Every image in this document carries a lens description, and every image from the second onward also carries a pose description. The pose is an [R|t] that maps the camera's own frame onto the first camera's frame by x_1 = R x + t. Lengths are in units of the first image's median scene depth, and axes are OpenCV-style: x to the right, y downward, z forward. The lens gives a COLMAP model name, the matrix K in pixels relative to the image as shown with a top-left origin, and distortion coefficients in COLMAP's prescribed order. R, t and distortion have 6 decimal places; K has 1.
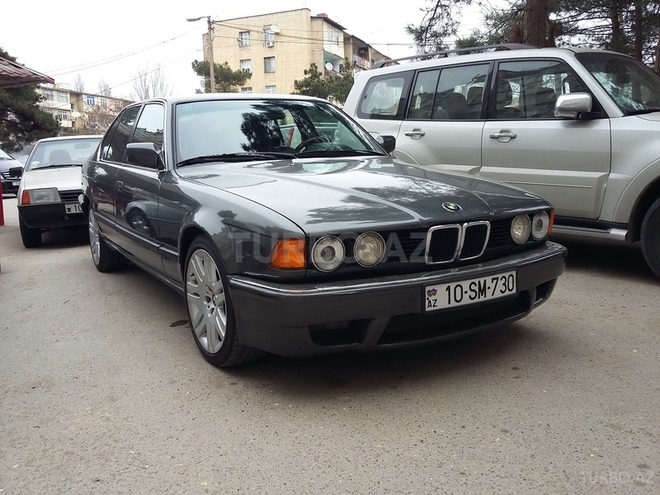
lens RADIAL K [[677.5, 0, 309.8], [0, 677.5, 246.5], [0, 0, 1]] dist [-0.000035, -0.004964]
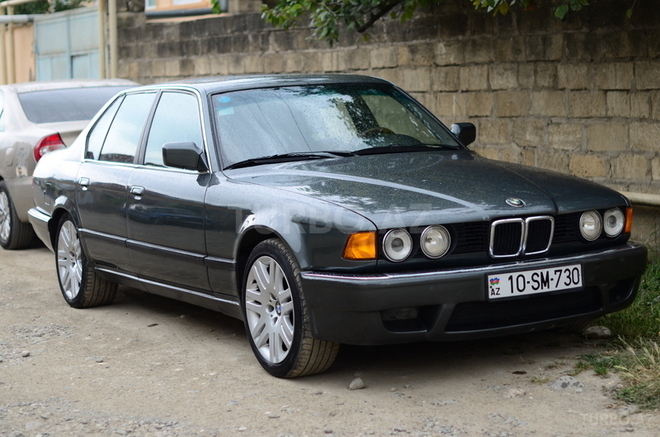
lens RADIAL K [[1455.1, 0, 330.0], [0, 1455.1, 218.5], [0, 0, 1]] dist [-0.054832, -0.270330]
pose [[0.999752, -0.016362, -0.015077, -0.041779], [0.015001, 0.996151, -0.086358, 0.156806], [0.016432, 0.086110, 0.996150, -1.246433]]
